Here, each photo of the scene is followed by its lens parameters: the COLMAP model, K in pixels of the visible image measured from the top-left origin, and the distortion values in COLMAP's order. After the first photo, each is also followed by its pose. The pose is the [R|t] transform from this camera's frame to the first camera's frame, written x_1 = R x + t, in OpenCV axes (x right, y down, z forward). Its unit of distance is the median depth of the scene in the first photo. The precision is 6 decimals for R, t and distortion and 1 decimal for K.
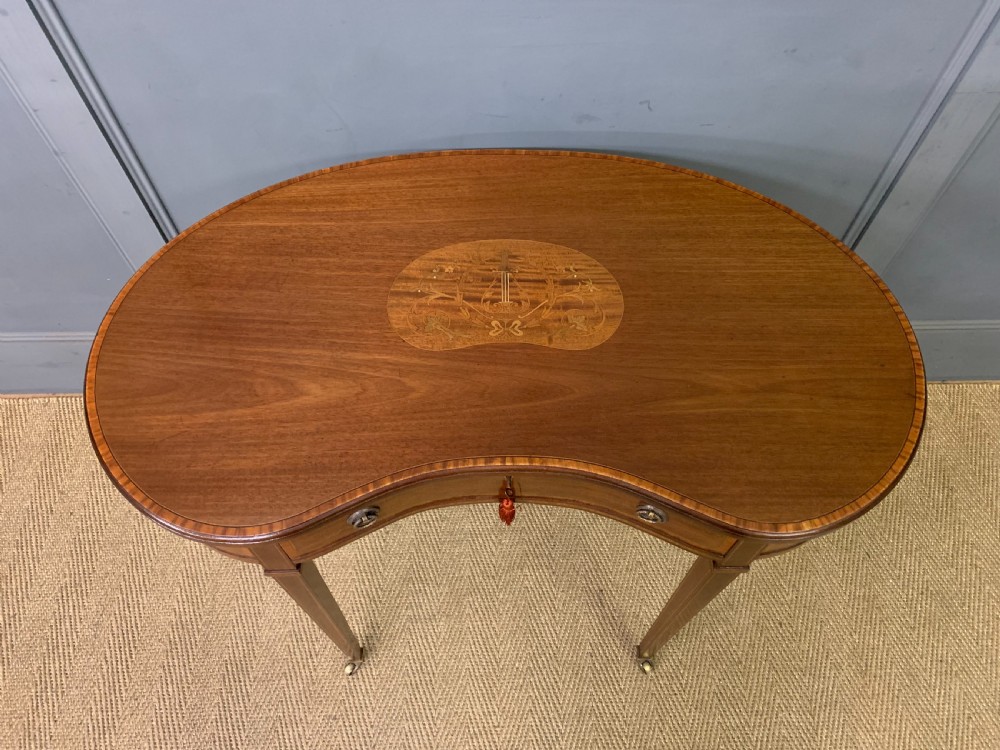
lens RADIAL K [[750.2, 0, 502.9], [0, 750.2, 358.4], [0, 0, 1]] dist [0.013563, -0.004094]
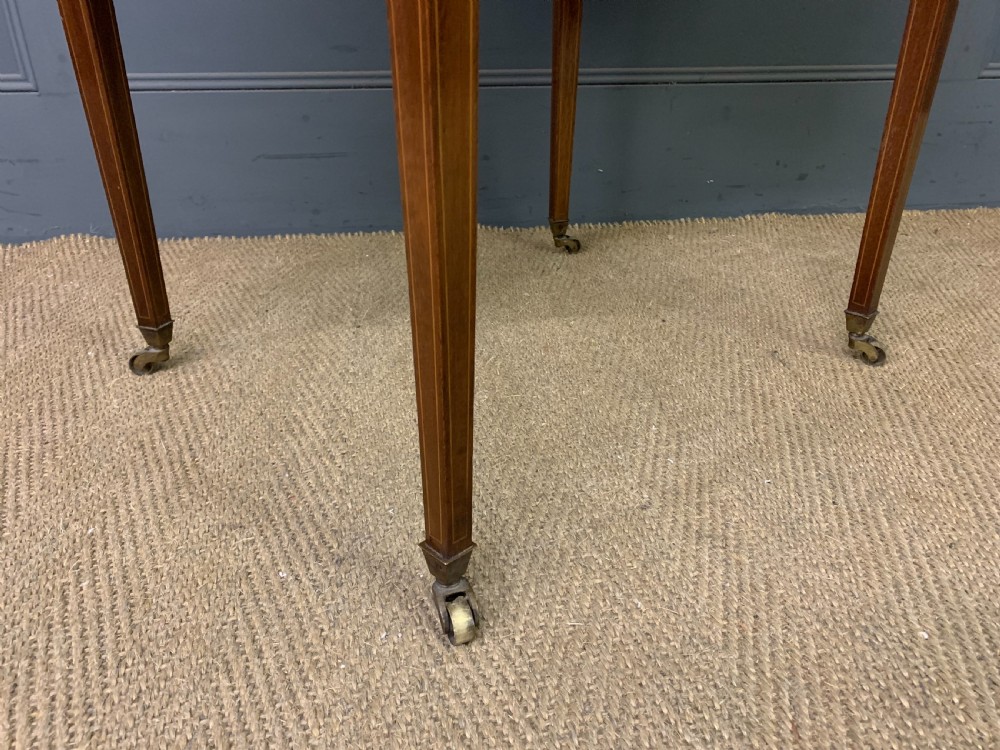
lens RADIAL K [[763.3, 0, 502.6], [0, 763.3, 374.3], [0, 0, 1]] dist [0.005541, 0.001783]
pose [[0.993485, -0.055489, 0.099546, -0.121879], [0.098398, 0.858330, -0.503574, 0.625030], [-0.057500, 0.510088, 0.858198, 0.611352]]
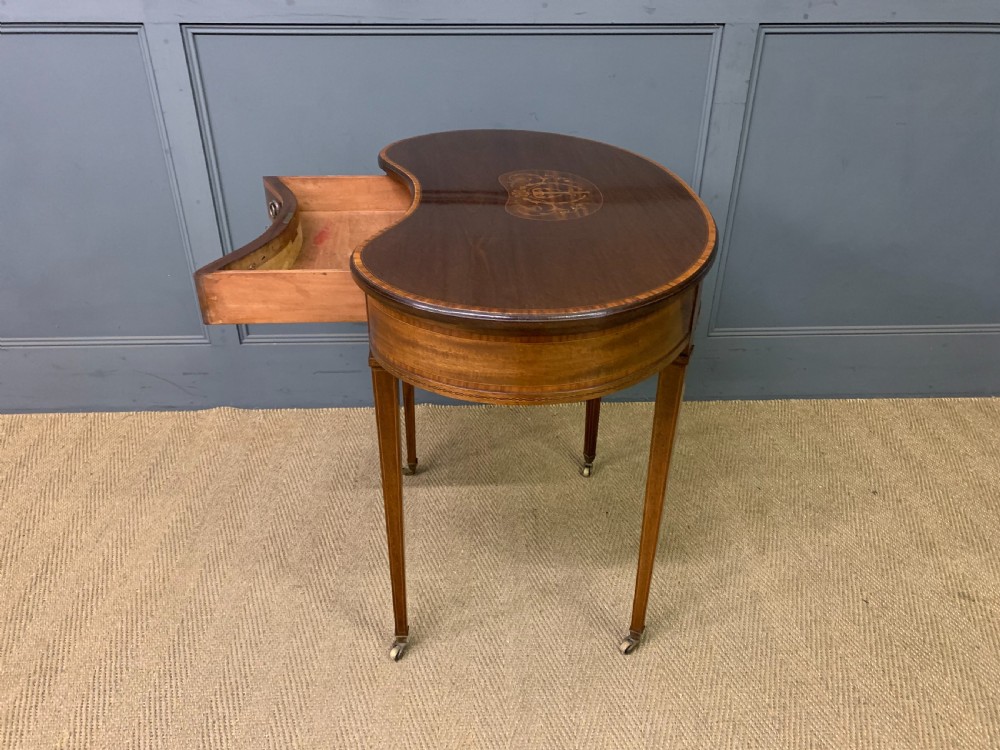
lens RADIAL K [[744.5, 0, 494.1], [0, 744.5, 382.5], [0, 0, 1]] dist [0.006461, 0.002157]
pose [[0.999798, -0.012177, 0.016012, 0.054524], [0.018253, 0.883707, -0.467685, 0.737233], [-0.008455, 0.467883, 0.883750, -0.134032]]
